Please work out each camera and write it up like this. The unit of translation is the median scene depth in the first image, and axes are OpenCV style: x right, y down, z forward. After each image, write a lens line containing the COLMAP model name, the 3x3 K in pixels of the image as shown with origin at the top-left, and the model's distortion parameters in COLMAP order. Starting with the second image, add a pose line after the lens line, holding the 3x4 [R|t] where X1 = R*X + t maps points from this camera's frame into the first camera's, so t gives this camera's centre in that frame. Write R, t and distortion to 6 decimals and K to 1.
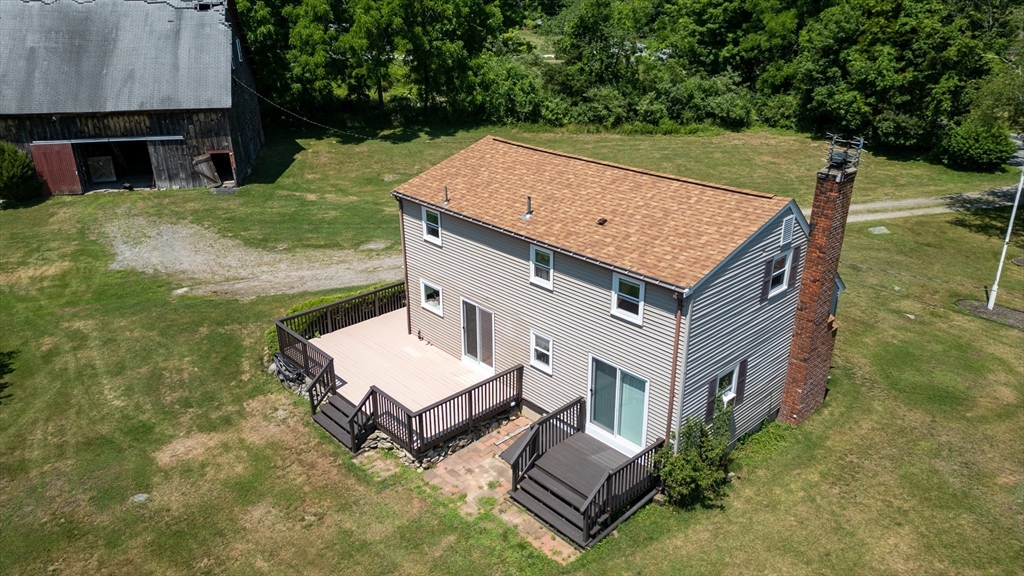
lens RADIAL K [[726.7, 0, 510.4], [0, 726.7, 289.8], [0, 0, 1]] dist [0.045011, -0.024645]
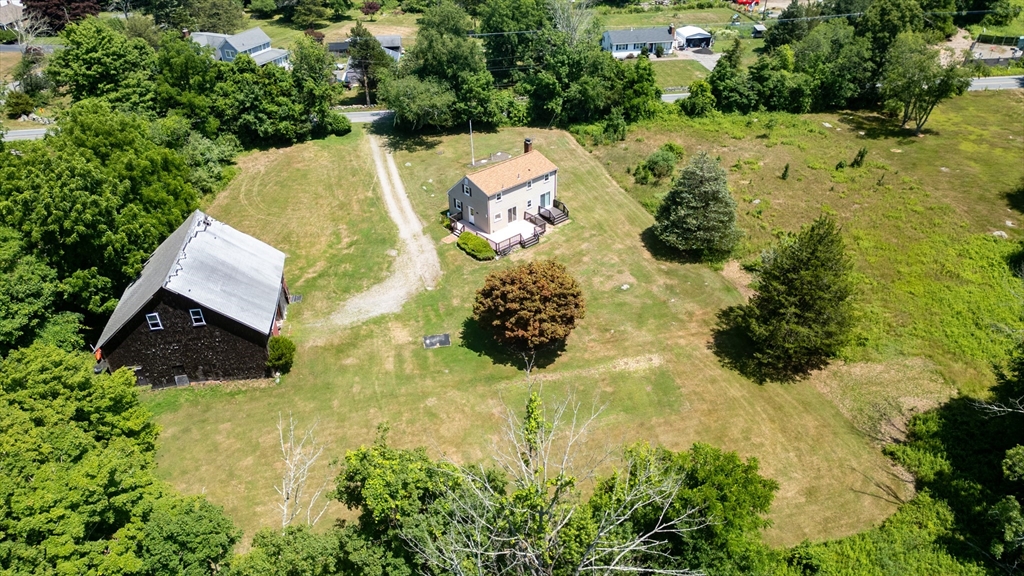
lens RADIAL K [[726.7, 0, 514.3], [0, 726.7, 291.9], [0, 0, 1]] dist [0.045011, -0.024645]
pose [[0.037316, -0.545462, 0.837304, -1.867801], [0.414774, 0.770758, 0.483626, -0.792227], [-0.909159, 0.329245, 0.255005, 0.081601]]
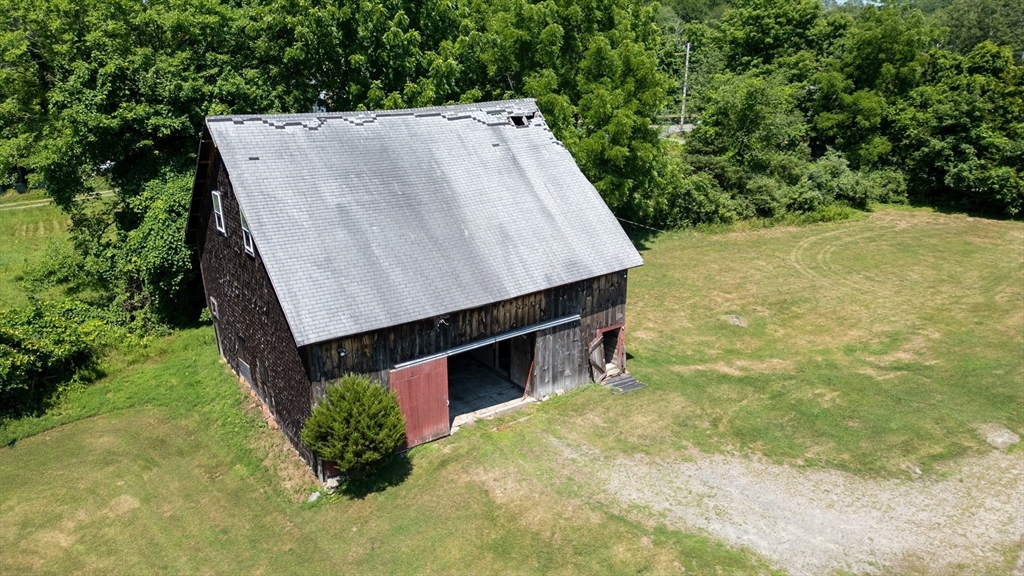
lens RADIAL K [[726.7, 0, 516.8], [0, 726.7, 288.8], [0, 0, 1]] dist [0.045011, -0.024645]
pose [[0.909549, -0.132232, 0.393999, -0.760650], [0.162651, 0.985672, -0.044674, -0.214592], [-0.382447, 0.104717, 0.918024, 0.422649]]
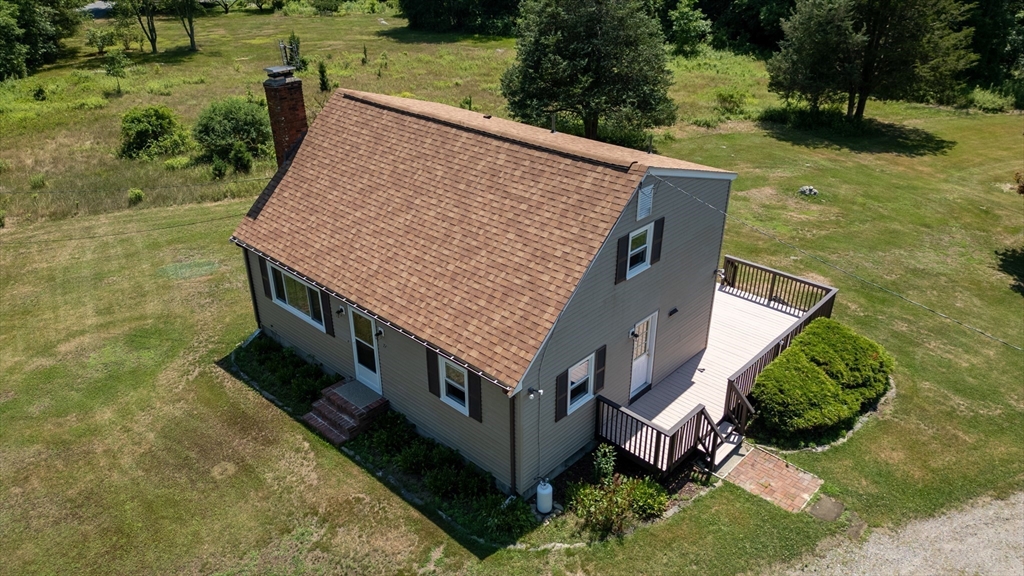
lens RADIAL K [[726.7, 0, 509.1], [0, 726.7, 285.4], [0, 0, 1]] dist [0.045011, -0.024645]
pose [[-0.997541, 0.040562, -0.057154, 0.073707], [-0.018123, 0.638470, 0.769433, -0.365267], [0.067701, 0.768577, -0.636165, 0.879121]]
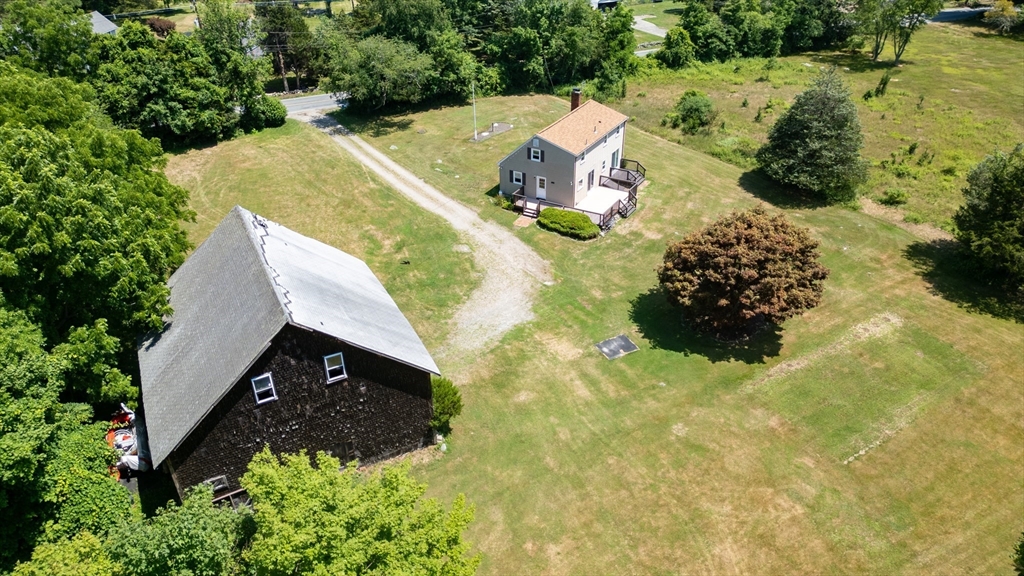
lens RADIAL K [[726.7, 0, 514.1], [0, 726.7, 292.1], [0, 0, 1]] dist [0.045011, -0.024645]
pose [[-0.274176, -0.503412, 0.819392, -1.418925], [0.397076, 0.716761, 0.573223, -0.779551], [-0.875876, 0.482525, 0.003374, 0.801374]]
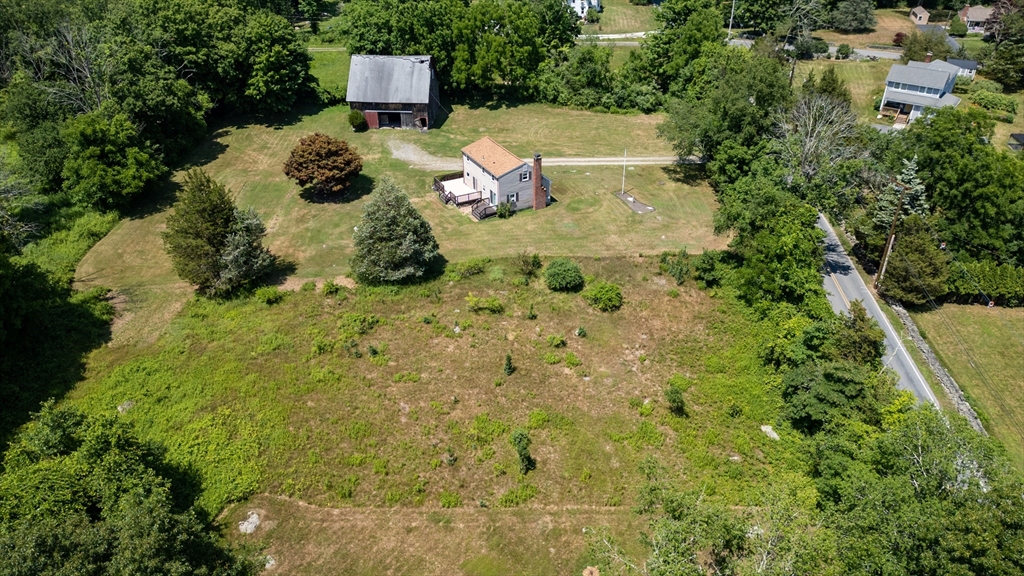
lens RADIAL K [[726.7, 0, 512.4], [0, 726.7, 285.9], [0, 0, 1]] dist [0.045011, -0.024645]
pose [[0.968498, 0.134392, -0.209641, 0.647146], [-0.101136, 0.981590, 0.162027, -0.039460], [0.227557, -0.135721, 0.964260, -1.814487]]
